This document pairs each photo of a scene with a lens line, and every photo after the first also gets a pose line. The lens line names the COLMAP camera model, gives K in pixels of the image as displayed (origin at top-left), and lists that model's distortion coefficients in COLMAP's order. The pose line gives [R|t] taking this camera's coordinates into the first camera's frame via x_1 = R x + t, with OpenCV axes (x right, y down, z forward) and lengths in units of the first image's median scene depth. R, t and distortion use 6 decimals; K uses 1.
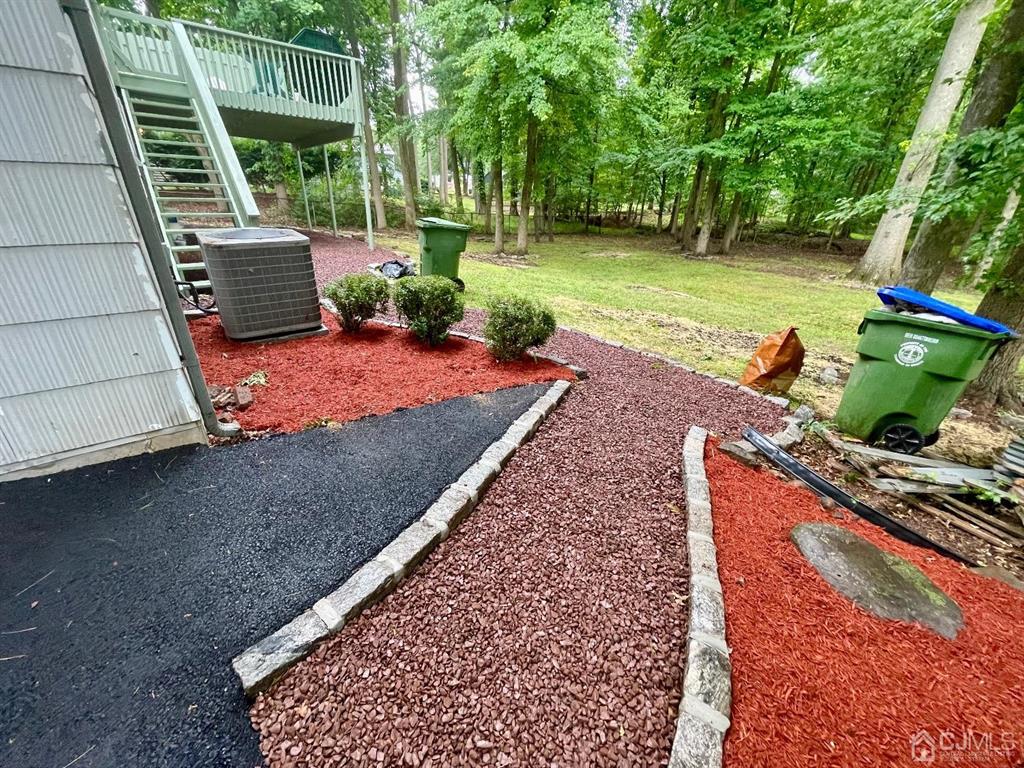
lens RADIAL K [[415.0, 0, 514.1], [0, 415.0, 413.4], [0, 0, 1]] dist [-0.029545, -0.000088]
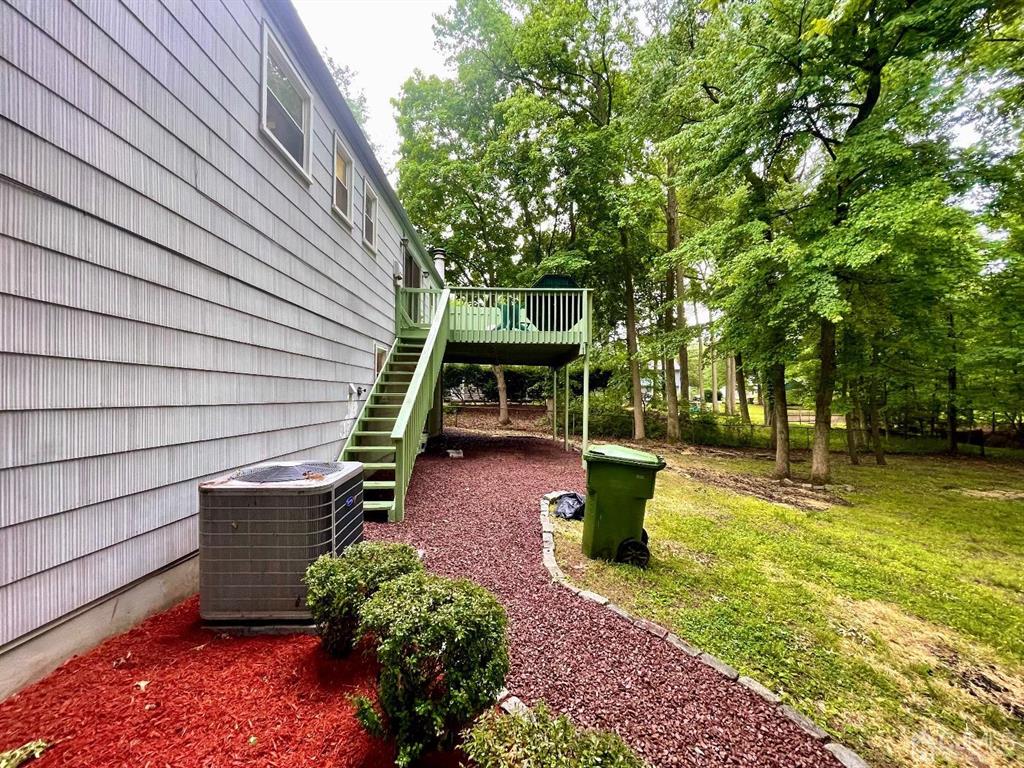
lens RADIAL K [[413.8, 0, 508.6], [0, 413.8, 389.5], [0, 0, 1]] dist [0.003000, 0.000158]
pose [[0.787595, -0.038066, -0.615016, 0.060569], [-0.275398, 0.871112, -0.406594, -0.134010], [0.551226, 0.489606, 0.675600, 0.227141]]
